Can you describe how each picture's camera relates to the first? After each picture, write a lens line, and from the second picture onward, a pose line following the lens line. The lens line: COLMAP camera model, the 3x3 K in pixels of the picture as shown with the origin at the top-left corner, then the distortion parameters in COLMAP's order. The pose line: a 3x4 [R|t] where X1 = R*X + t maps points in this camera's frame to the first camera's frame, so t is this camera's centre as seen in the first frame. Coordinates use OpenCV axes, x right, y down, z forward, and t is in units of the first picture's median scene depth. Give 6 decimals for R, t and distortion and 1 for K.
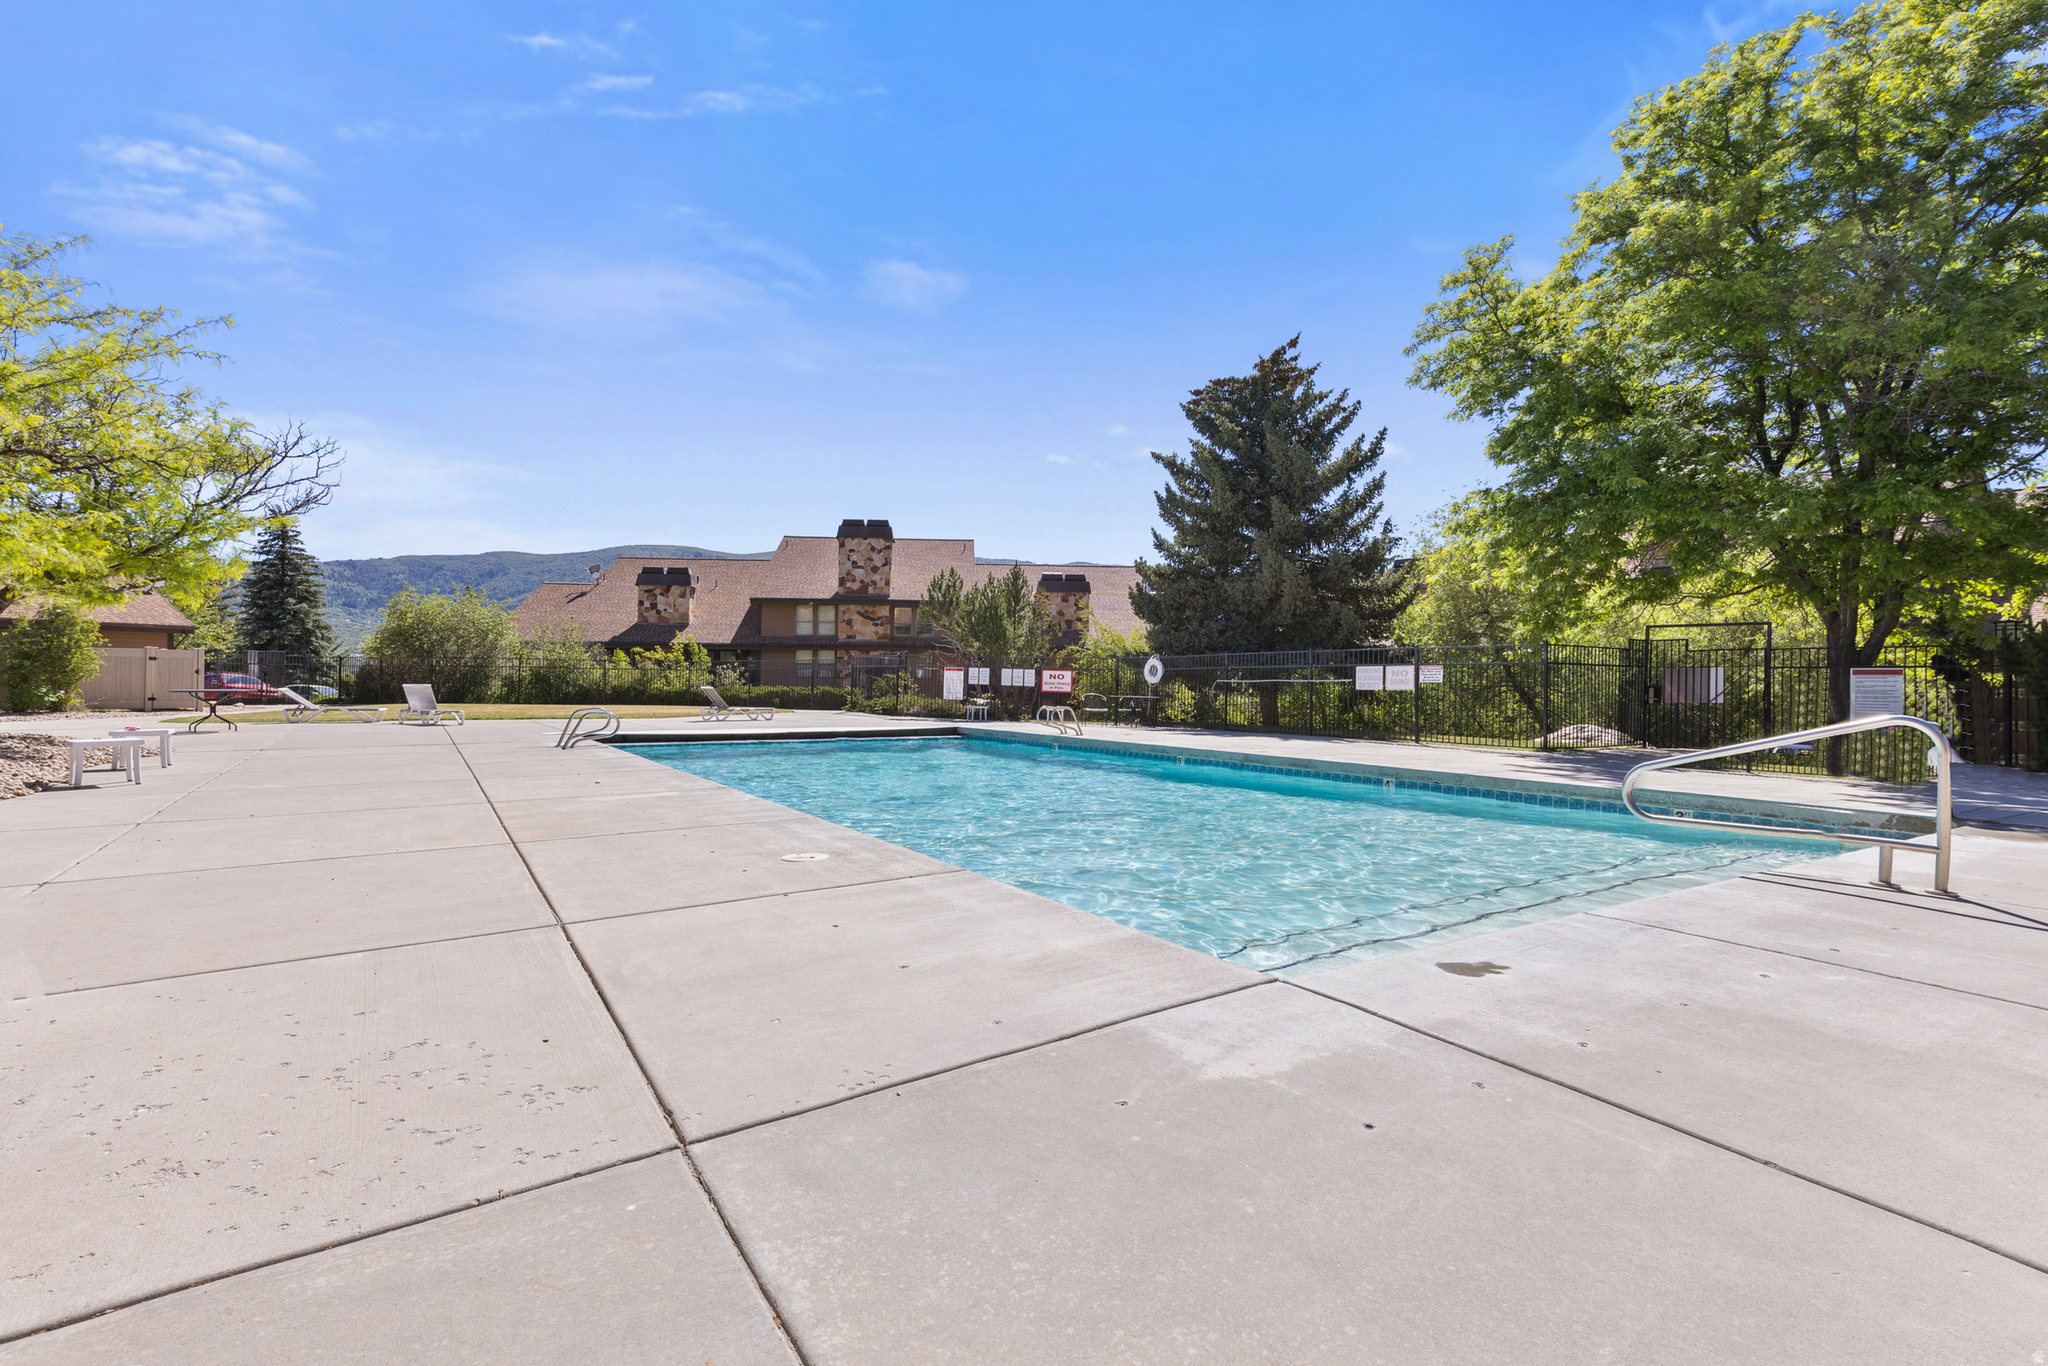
lens RADIAL K [[932.0, 0, 1020.1], [0, 932.0, 684.4], [0, 0, 1]] dist [-0.001270, 0.000337]
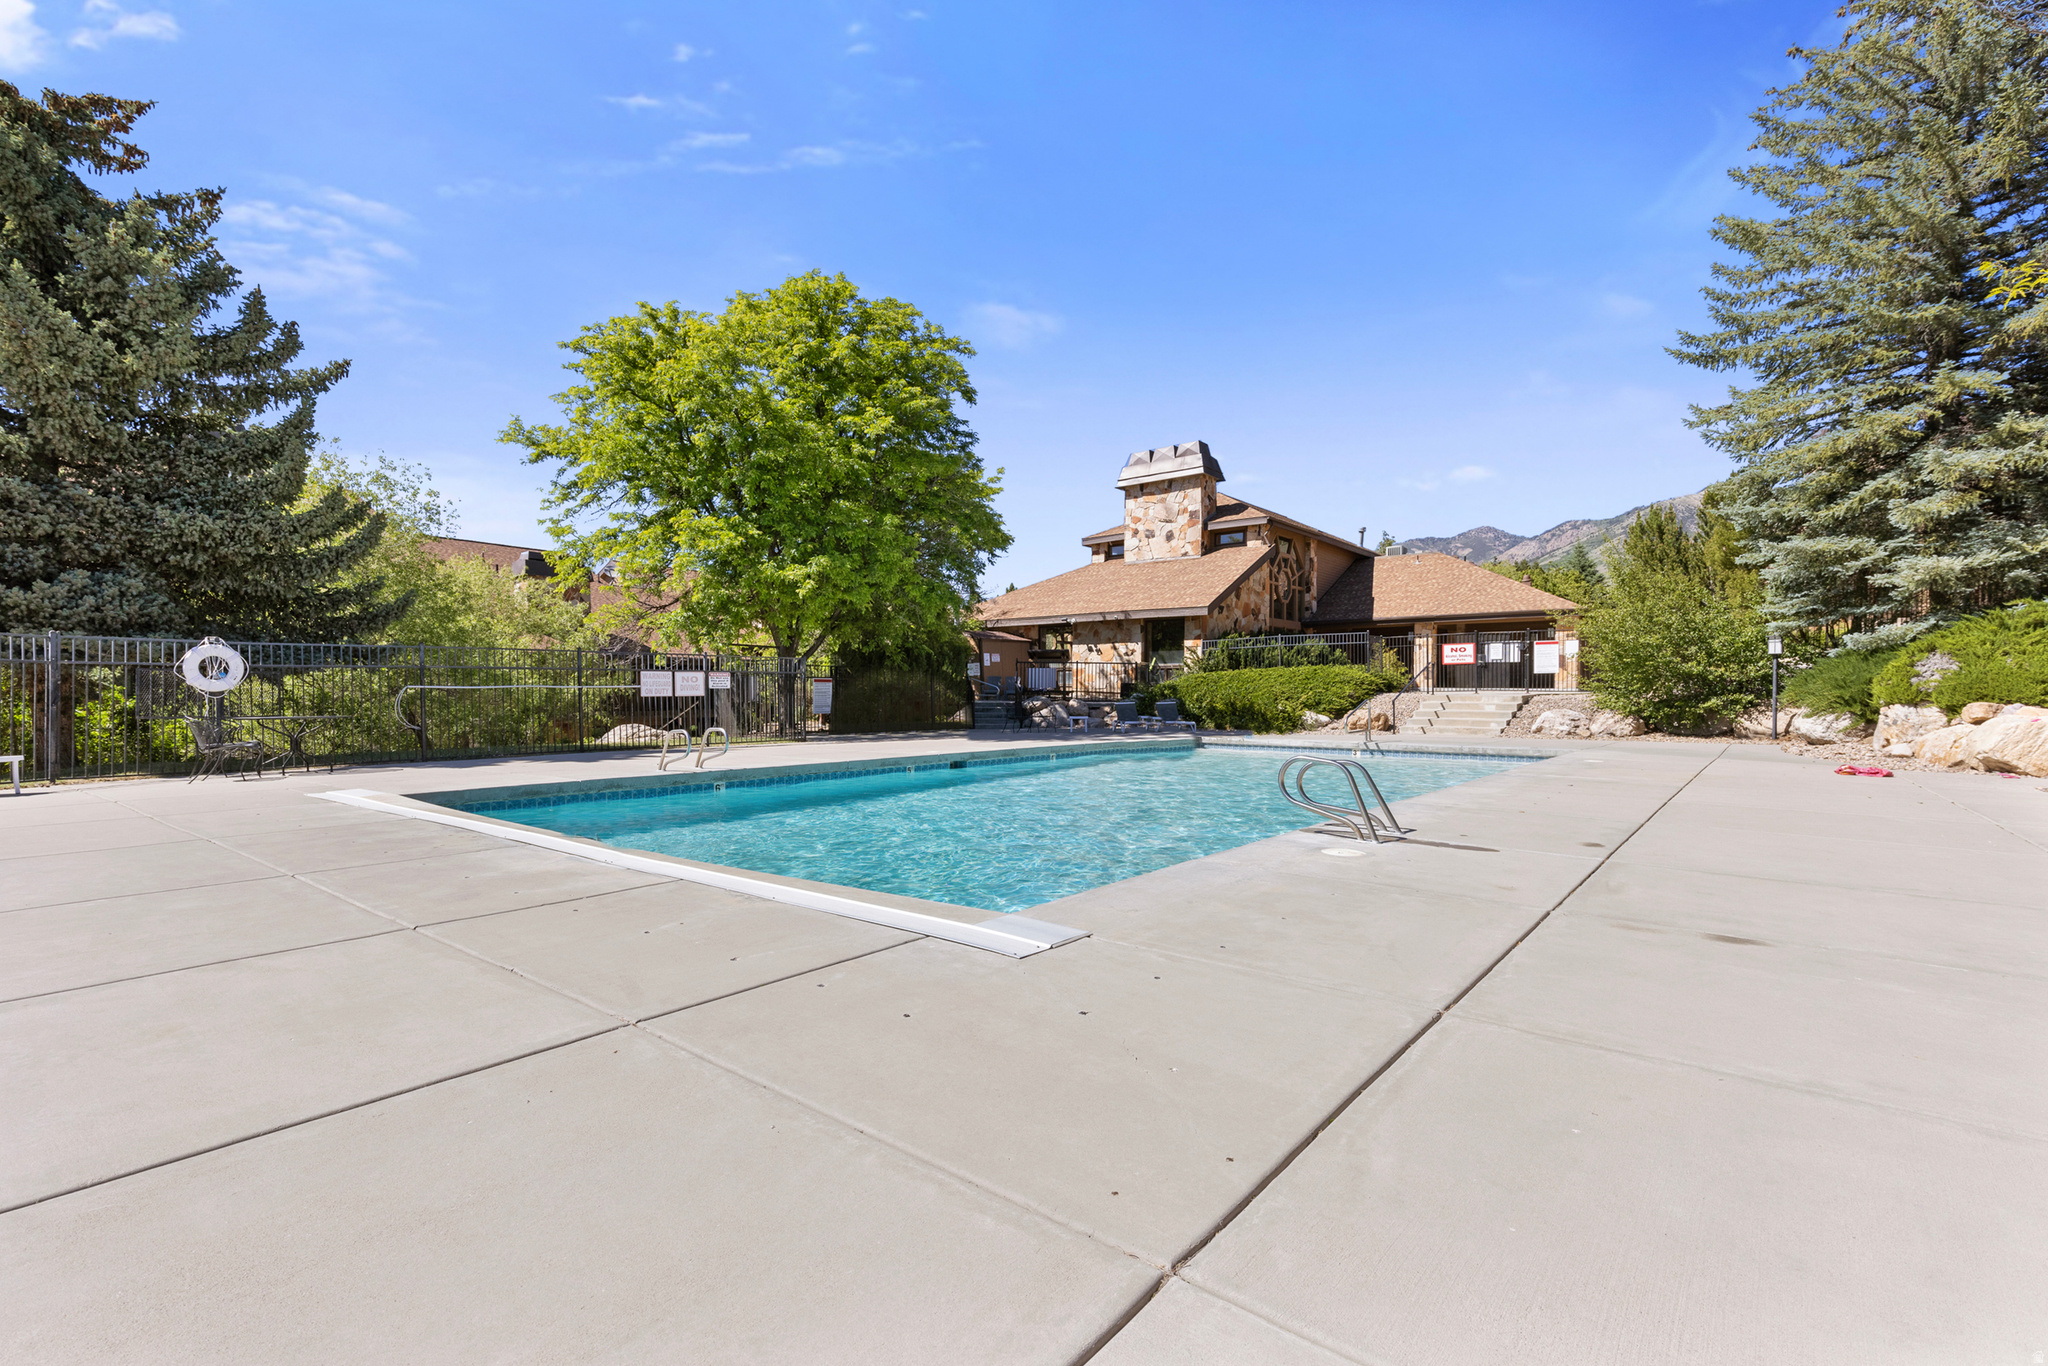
lens RADIAL K [[932.0, 0, 1060.3], [0, 932.0, 688.3], [0, 0, 1]] dist [-0.001270, 0.000337]
pose [[-0.325264, -0.009016, 0.945580, -0.677493], [-0.003368, 0.999959, 0.008376, -0.011774], [-0.945617, -0.000460, -0.325281, 0.958218]]
